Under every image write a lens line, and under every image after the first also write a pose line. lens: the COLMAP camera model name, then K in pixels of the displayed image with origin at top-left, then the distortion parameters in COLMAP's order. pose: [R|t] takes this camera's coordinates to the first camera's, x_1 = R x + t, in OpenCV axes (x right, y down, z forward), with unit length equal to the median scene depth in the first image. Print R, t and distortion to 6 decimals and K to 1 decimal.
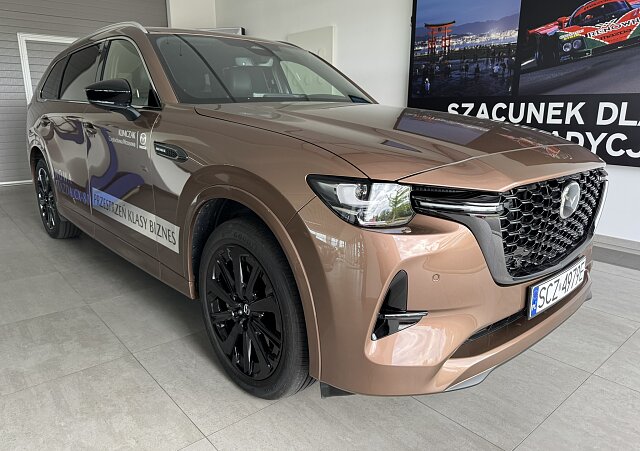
lens RADIAL K [[453.1, 0, 318.0], [0, 453.1, 223.6], [0, 0, 1]] dist [0.000085, 0.004270]
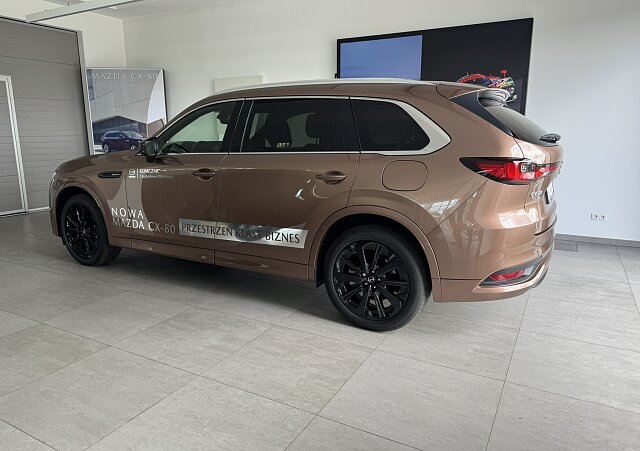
lens RADIAL K [[452.8, 0, 305.6], [0, 452.8, 223.2], [0, 0, 1]] dist [0.077321, -0.089681]
pose [[0.941046, -0.075121, 0.329831, -0.421685], [0.090936, 0.995318, -0.032762, 0.008153], [-0.325826, 0.060824, 0.943471, -0.241647]]
